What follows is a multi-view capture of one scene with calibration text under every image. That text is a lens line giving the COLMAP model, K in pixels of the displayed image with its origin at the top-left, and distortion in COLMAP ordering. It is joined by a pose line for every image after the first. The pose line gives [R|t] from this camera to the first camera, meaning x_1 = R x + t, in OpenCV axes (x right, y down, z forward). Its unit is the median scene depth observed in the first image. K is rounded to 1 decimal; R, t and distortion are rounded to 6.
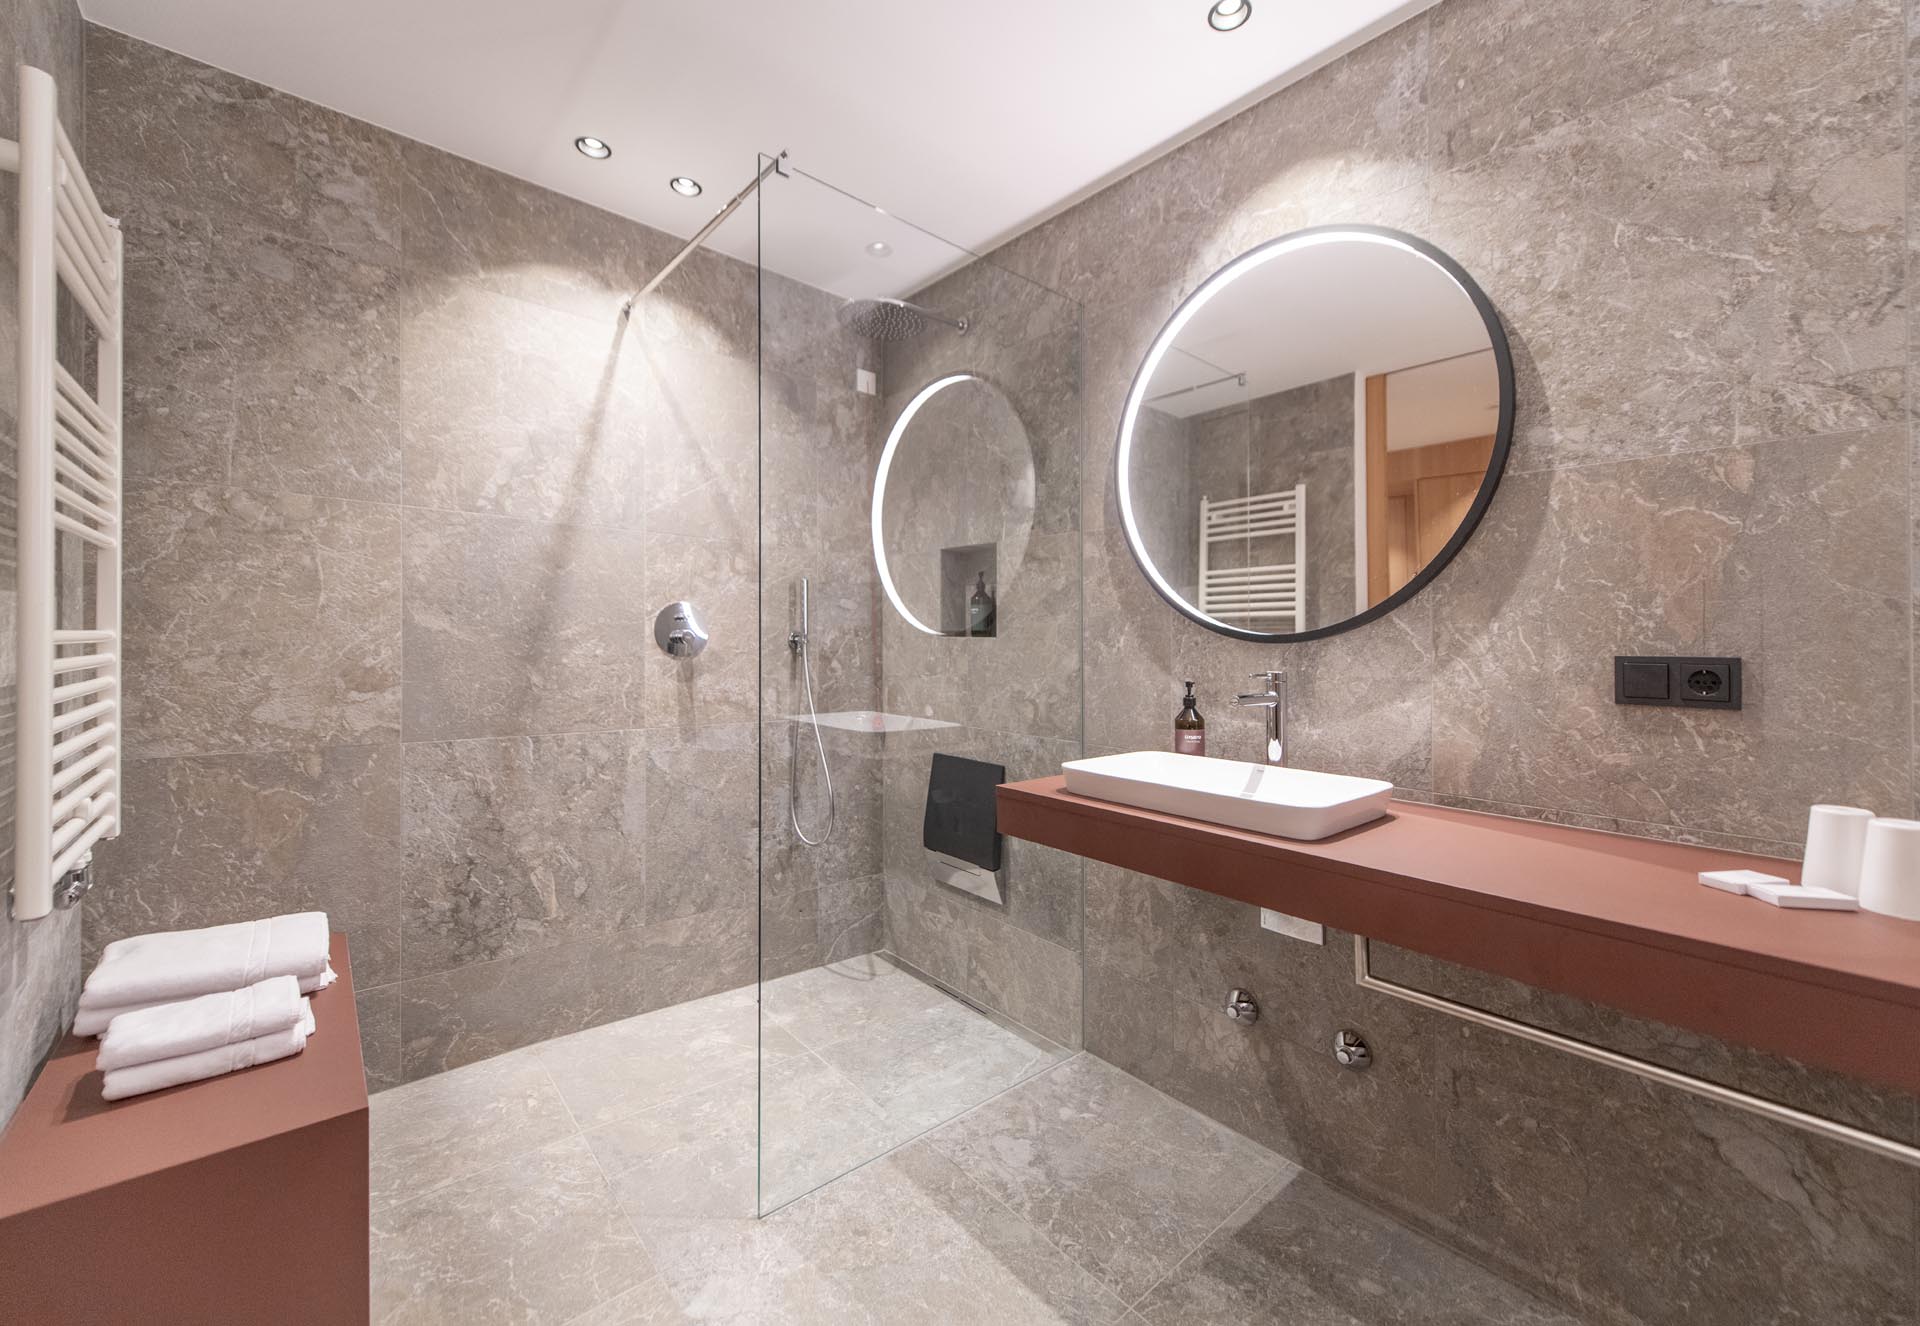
lens RADIAL K [[763.3, 0, 960.0], [0, 763.3, 663.0], [0, 0, 1]] dist [-0.000089, 0.000060]
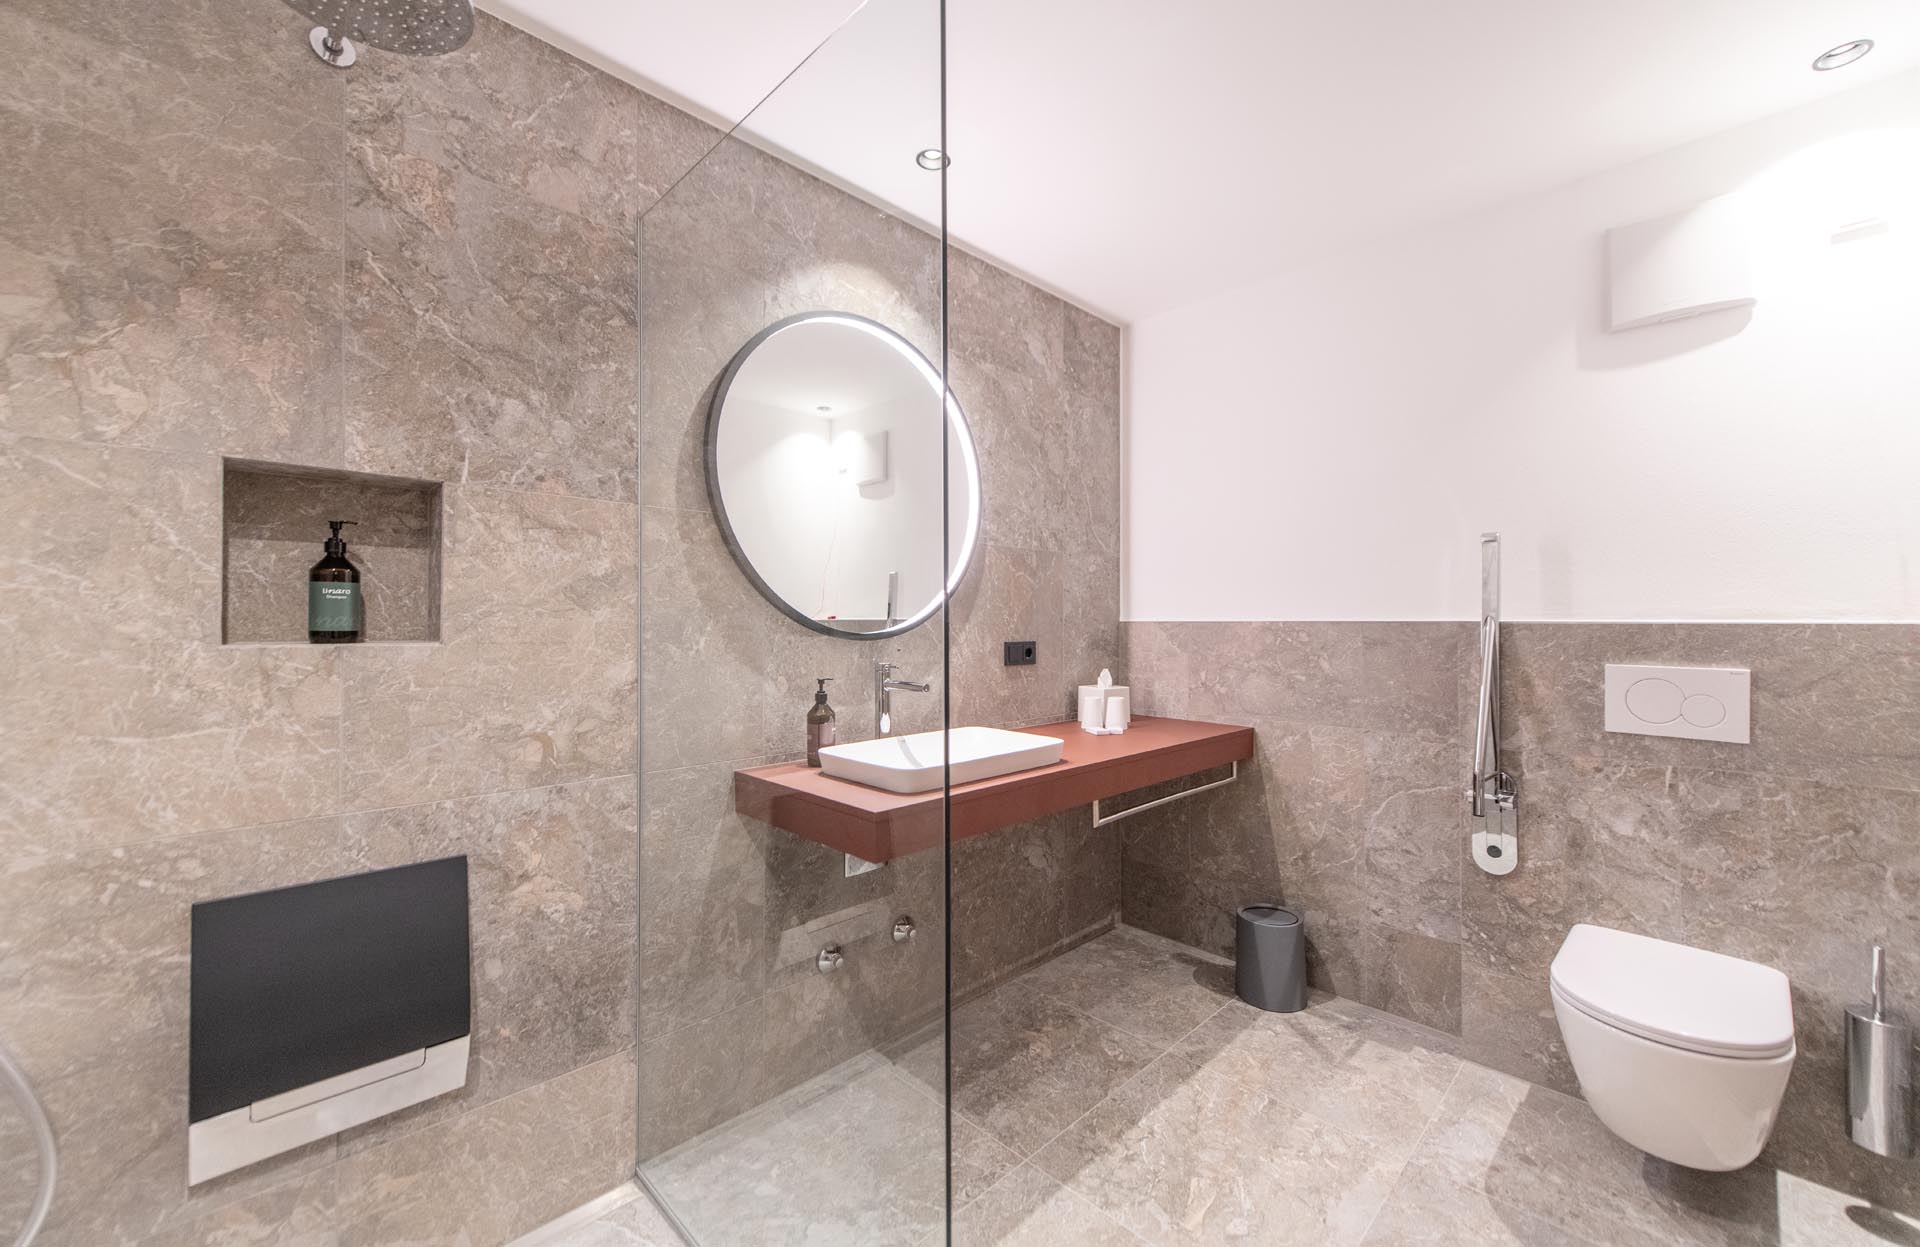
lens RADIAL K [[733.7, 0, 960.0], [0, 733.7, 623.5], [0, 0, 1]] dist [0.000085, -0.000178]
pose [[-0.064425, -0.011707, 0.997854, -0.638334], [0.028037, 0.999515, 0.013536, -0.052694], [-0.997529, 0.028849, -0.064066, 0.745439]]
